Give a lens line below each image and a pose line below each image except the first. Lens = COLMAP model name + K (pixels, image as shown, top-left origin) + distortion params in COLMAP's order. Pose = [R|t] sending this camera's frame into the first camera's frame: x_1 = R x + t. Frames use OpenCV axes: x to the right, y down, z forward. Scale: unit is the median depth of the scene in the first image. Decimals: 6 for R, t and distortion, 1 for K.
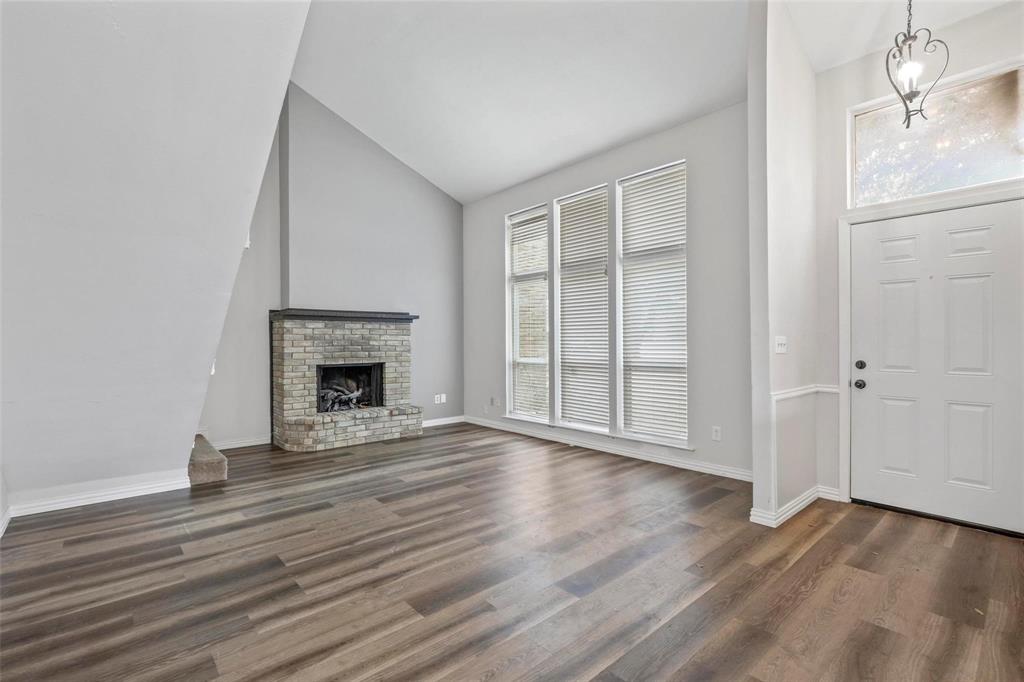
lens RADIAL K [[470.4, 0, 510.8], [0, 470.4, 340.5], [0, 0, 1]] dist [-0.011234, 0.000144]
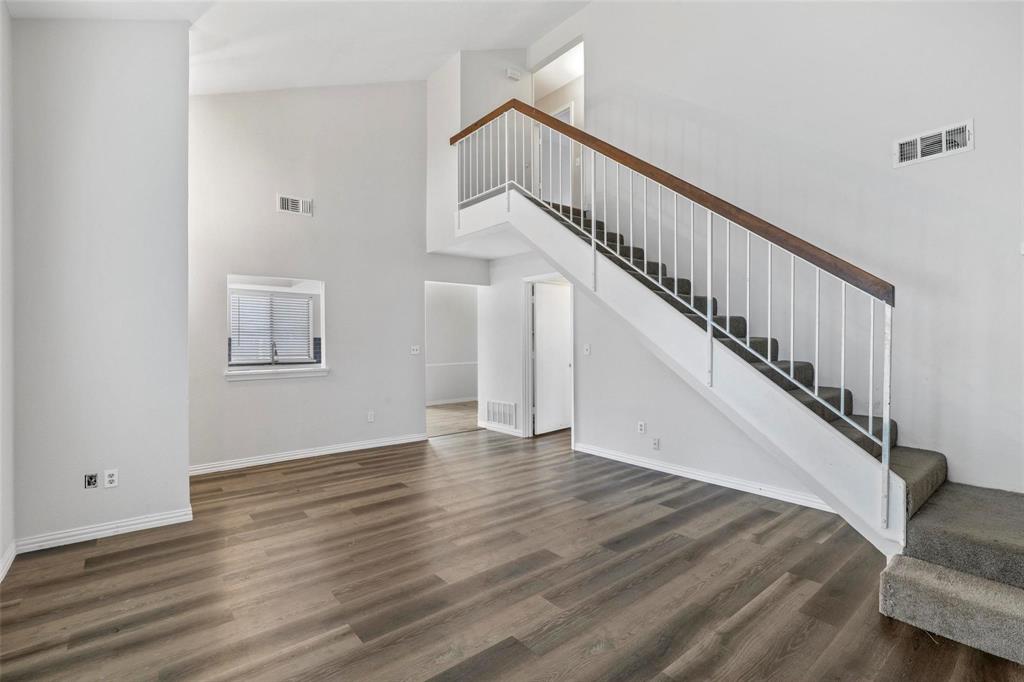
lens RADIAL K [[470.4, 0, 513.0], [0, 470.4, 343.0], [0, 0, 1]] dist [-0.011234, 0.000144]
pose [[-0.999518, 0.008844, 0.029748, -0.304113], [0.009047, 0.999937, 0.006703, -0.031189], [-0.029687, 0.006969, -0.999535, 2.318689]]
